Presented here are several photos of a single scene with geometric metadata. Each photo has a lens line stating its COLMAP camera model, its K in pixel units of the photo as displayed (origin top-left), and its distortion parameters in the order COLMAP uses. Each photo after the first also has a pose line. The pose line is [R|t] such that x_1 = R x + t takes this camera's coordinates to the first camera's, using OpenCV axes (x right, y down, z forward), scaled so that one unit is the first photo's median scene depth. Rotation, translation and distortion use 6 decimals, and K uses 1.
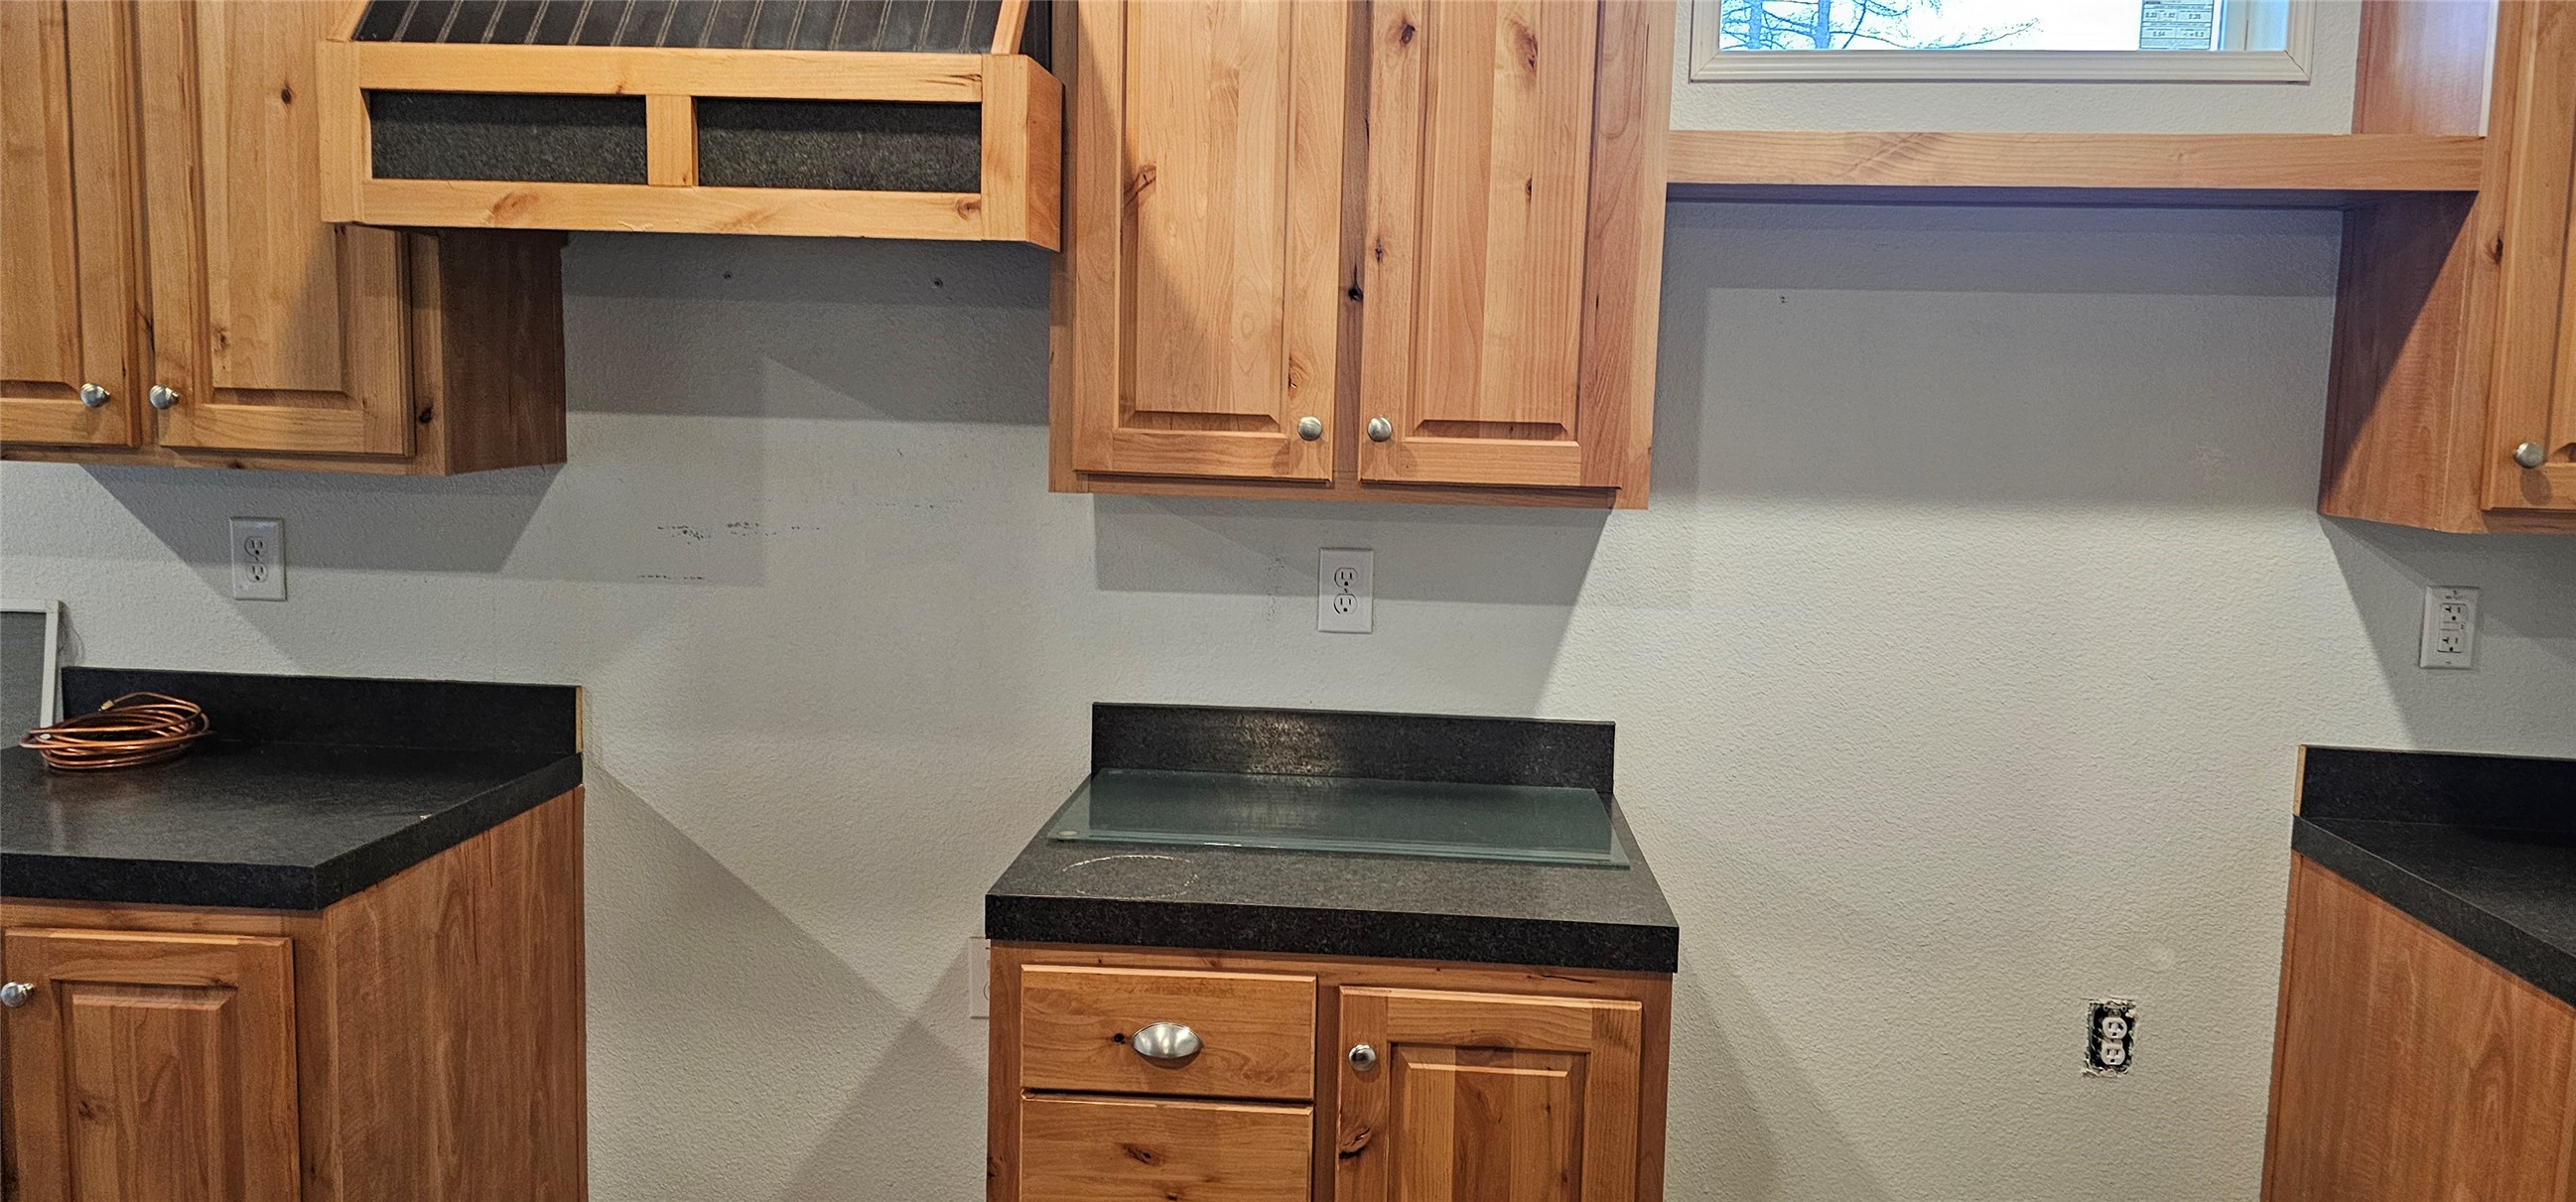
lens RADIAL K [[1705.2, 0, 1290.3], [0, 1705.2, 565.7], [0, 0, 1]] dist [0.078440, -0.079311]
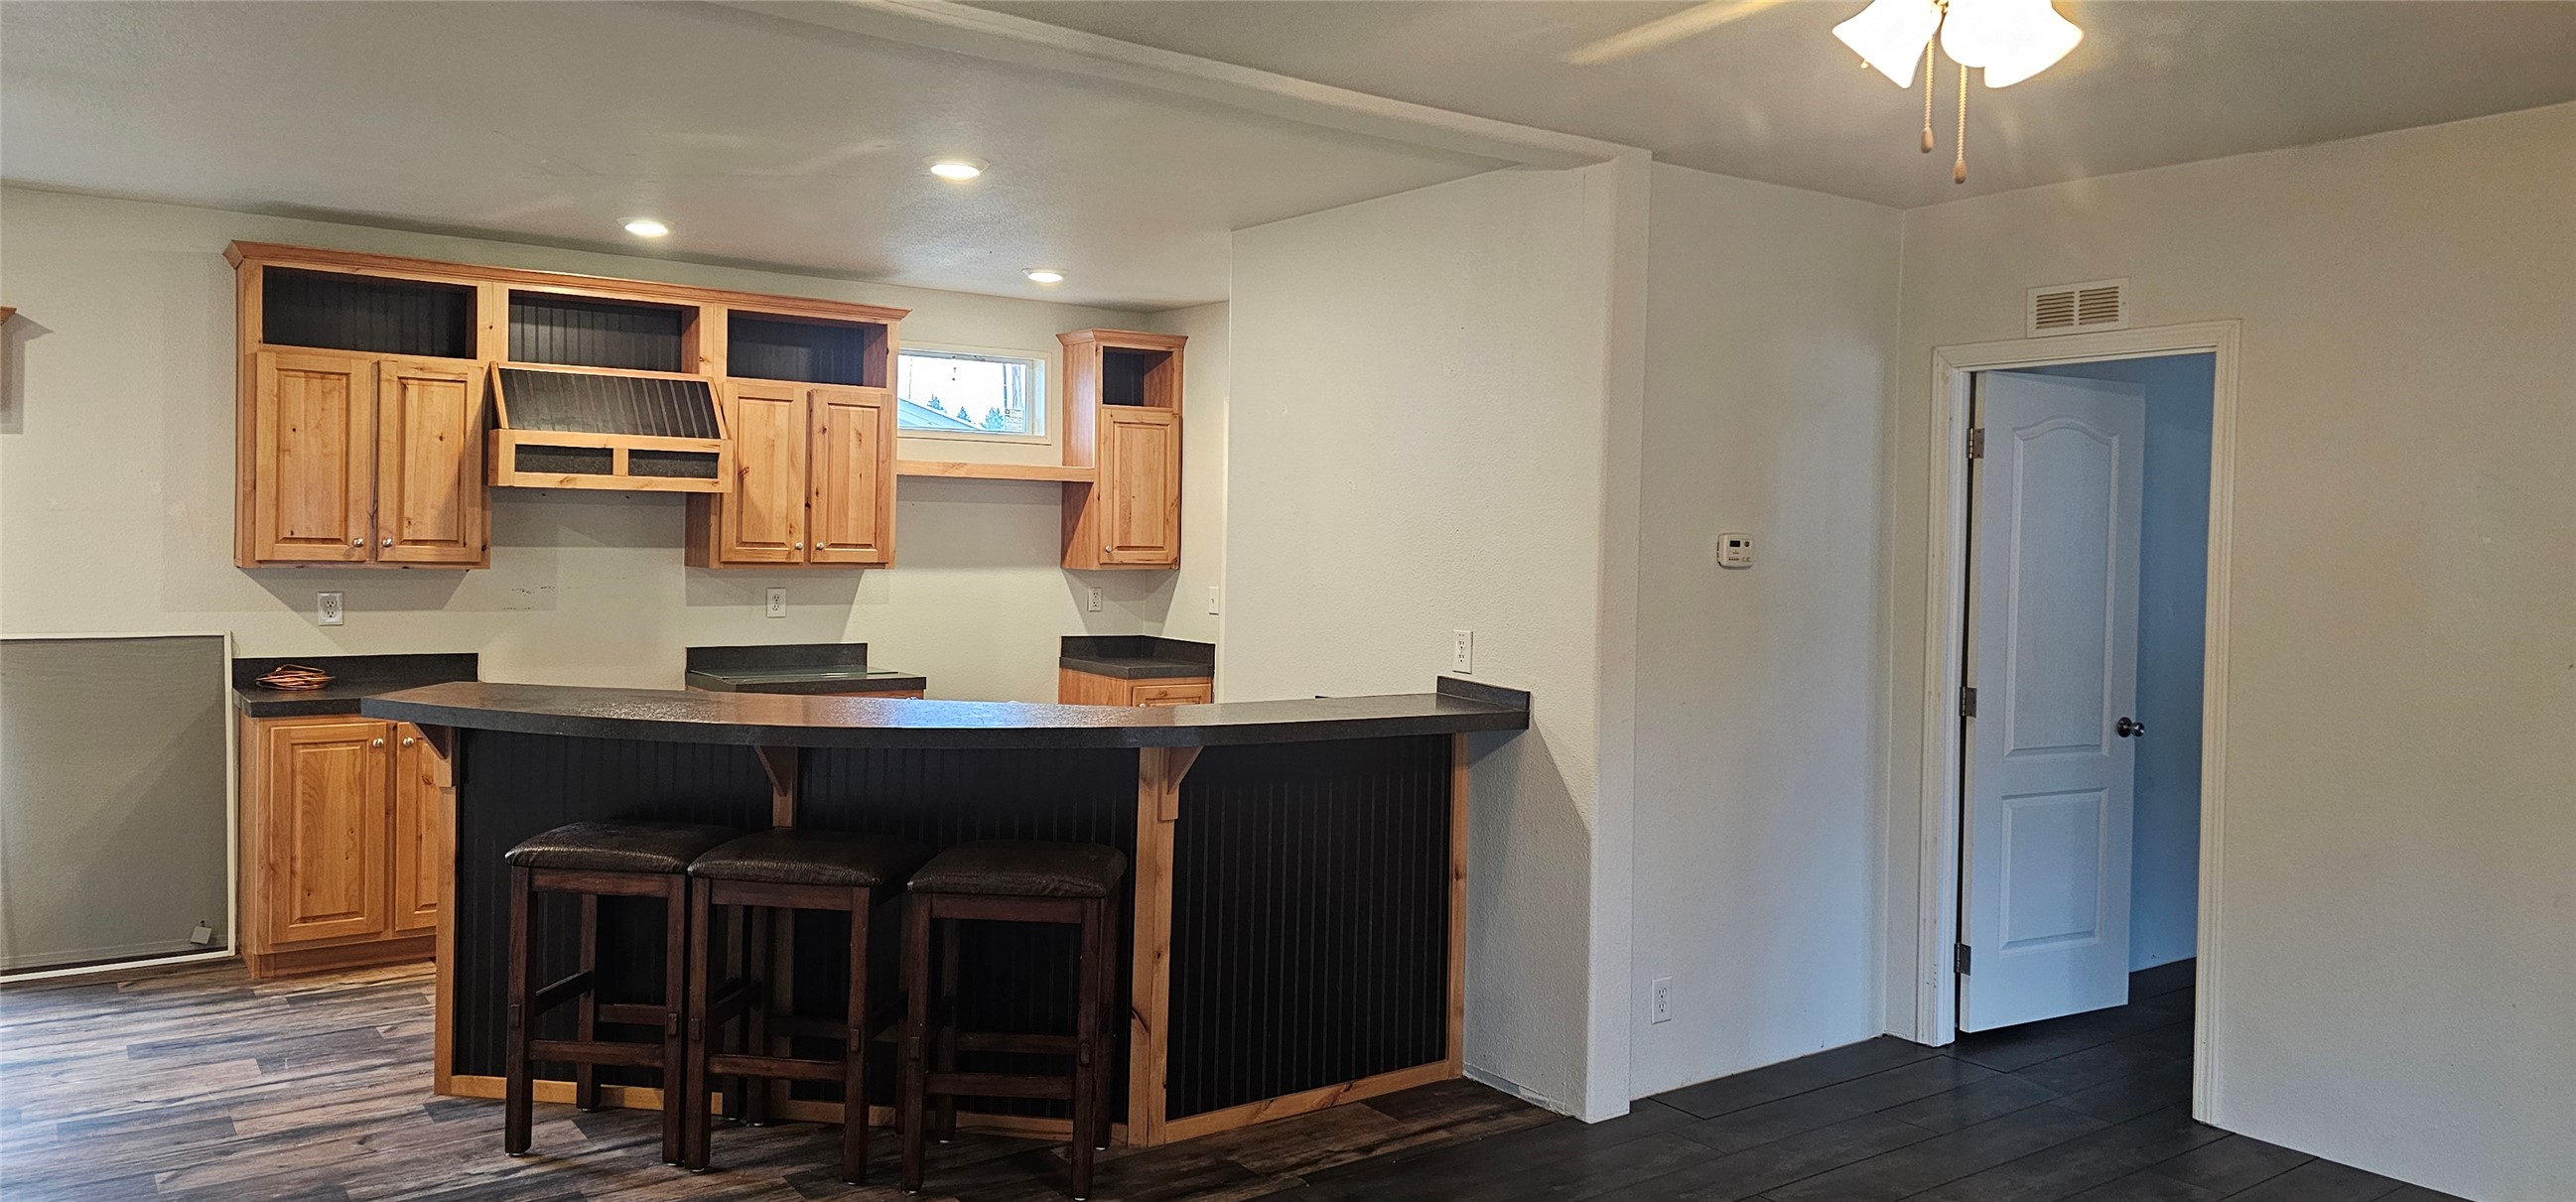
lens RADIAL K [[1705.2, 0, 1290.3], [0, 1705.2, 565.7], [0, 0, 1]] dist [0.078440, -0.079311]
pose [[0.774289, -0.023738, 0.632387, -1.284140], [0.068597, 0.996556, -0.046581, 0.166774], [-0.629104, 0.079446, 0.773251, -2.044879]]
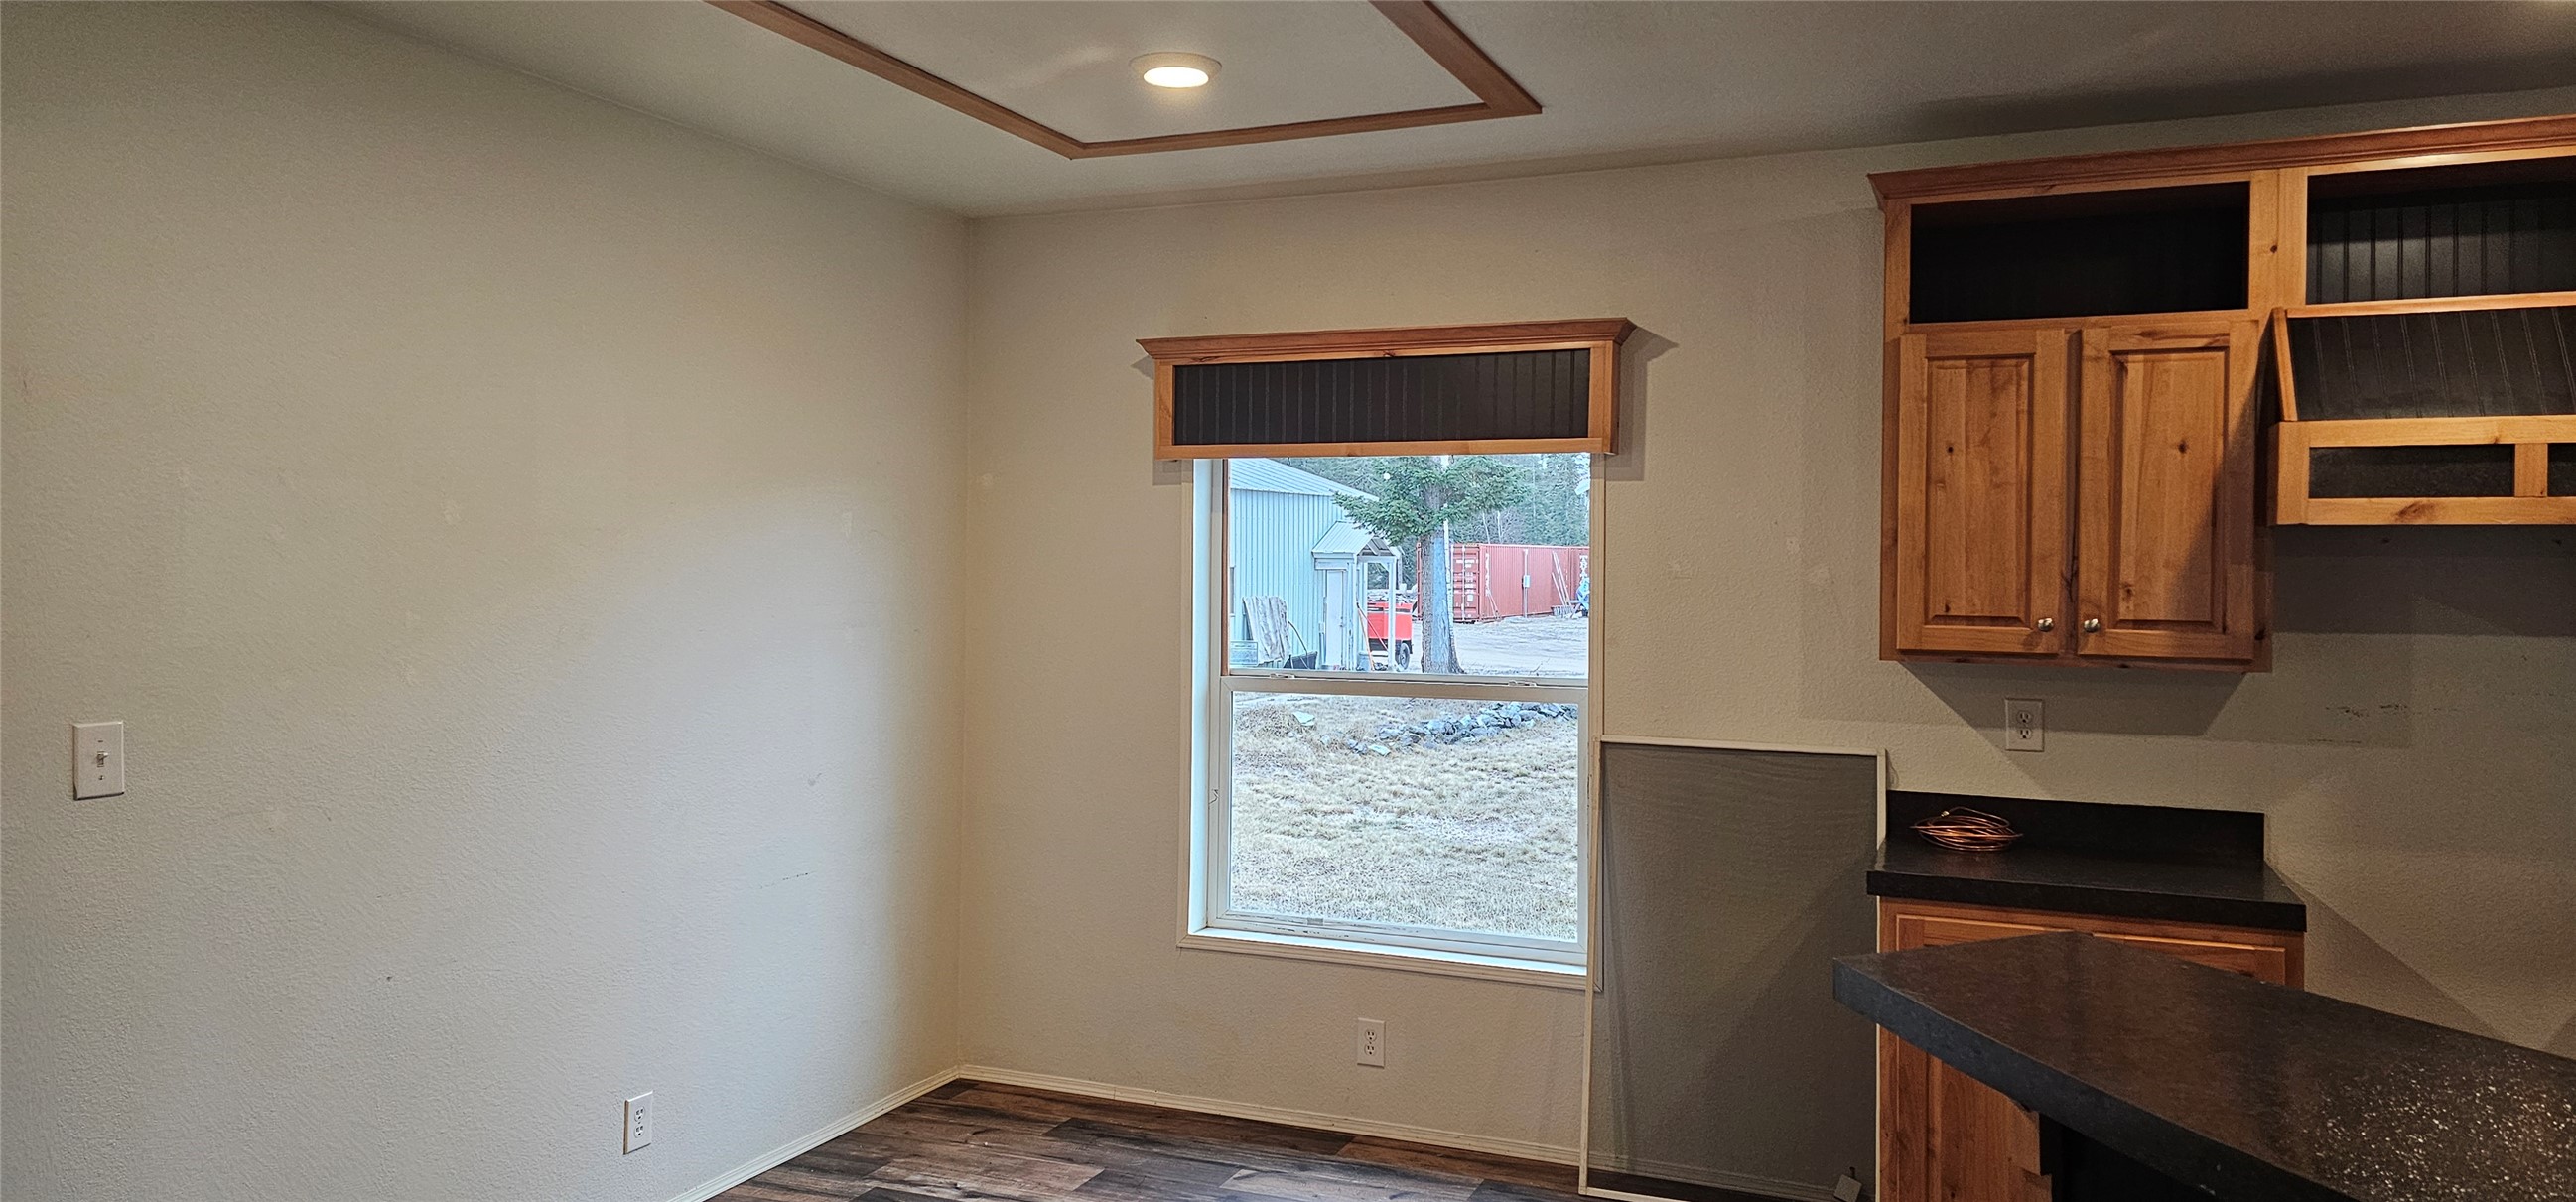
lens RADIAL K [[1705.2, 0, 1290.3], [0, 1705.2, 565.7], [0, 0, 1]] dist [0.078440, -0.079311]
pose [[0.942034, -0.017453, -0.335064, -0.819705], [-0.021841, 0.993338, -0.113148, 0.051931], [0.334807, 0.113908, 0.935377, -0.837080]]
